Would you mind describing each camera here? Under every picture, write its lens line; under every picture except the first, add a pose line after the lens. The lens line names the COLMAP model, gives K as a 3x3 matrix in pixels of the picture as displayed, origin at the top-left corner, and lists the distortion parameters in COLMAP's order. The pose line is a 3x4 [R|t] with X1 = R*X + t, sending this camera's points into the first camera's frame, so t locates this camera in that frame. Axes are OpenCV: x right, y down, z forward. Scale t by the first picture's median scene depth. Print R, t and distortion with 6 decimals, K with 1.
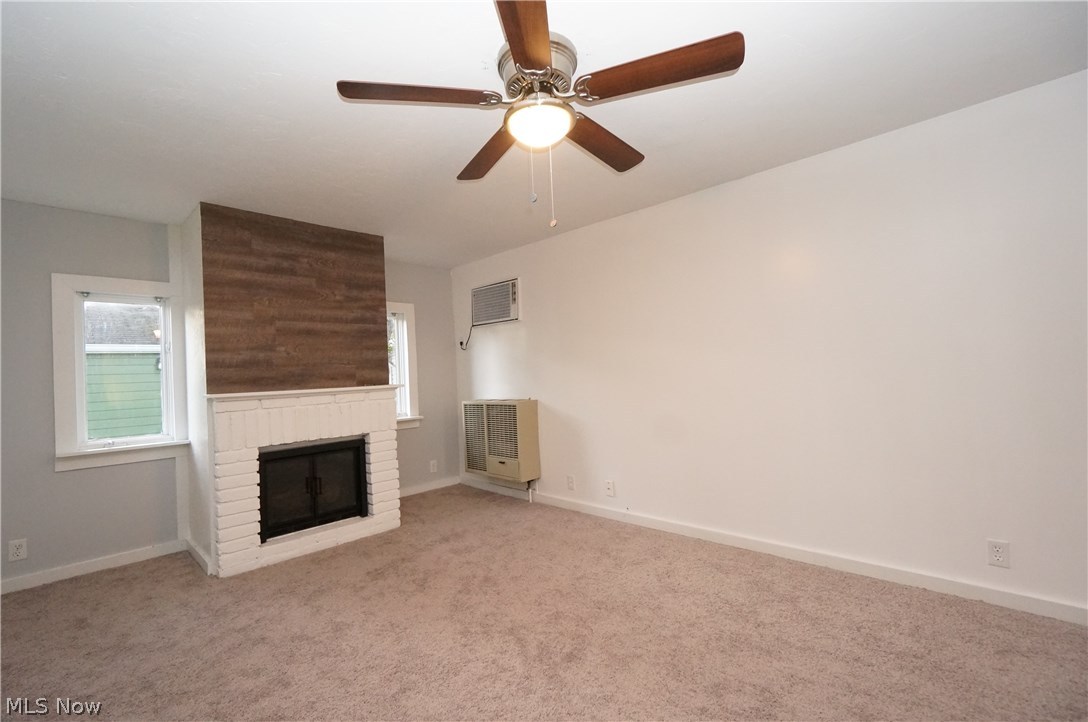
lens RADIAL K [[467.8, 0, 538.6], [0, 467.8, 364.0], [0, 0, 1]] dist [-0.010333, 0.005764]
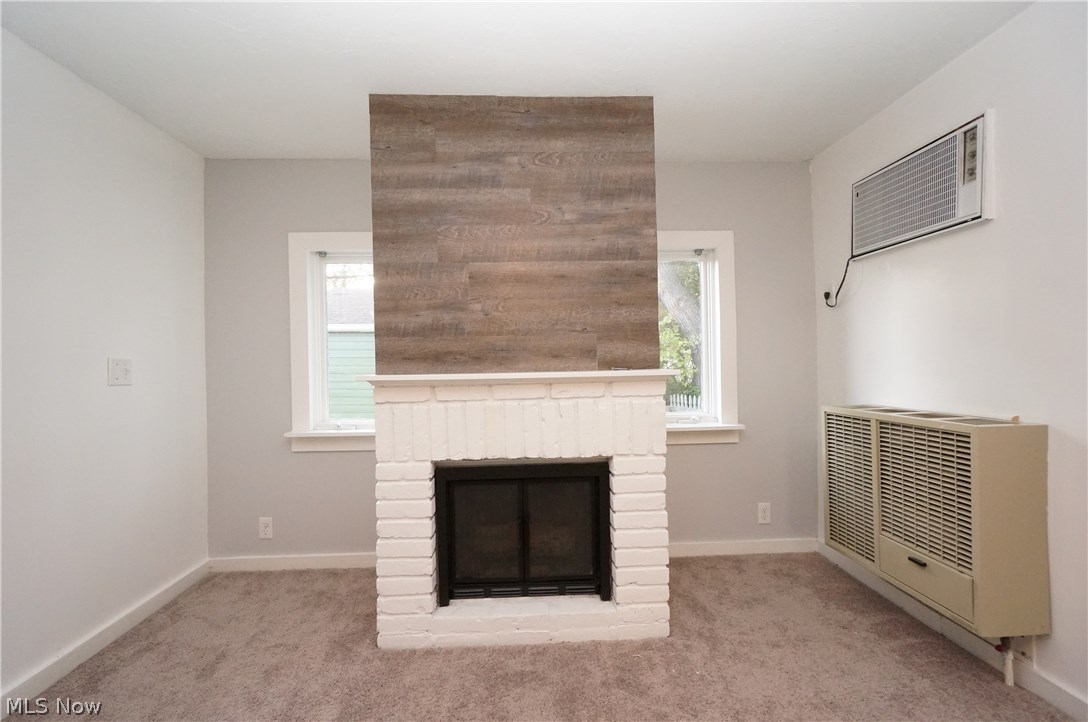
lens RADIAL K [[467.8, 0, 538.6], [0, 467.8, 364.0], [0, 0, 1]] dist [-0.010333, 0.005764]
pose [[0.724171, 0.030943, -0.688926, -0.049068], [-0.001305, 0.999053, 0.043501, 0.015404], [0.689619, -0.030603, 0.723525, 0.542593]]
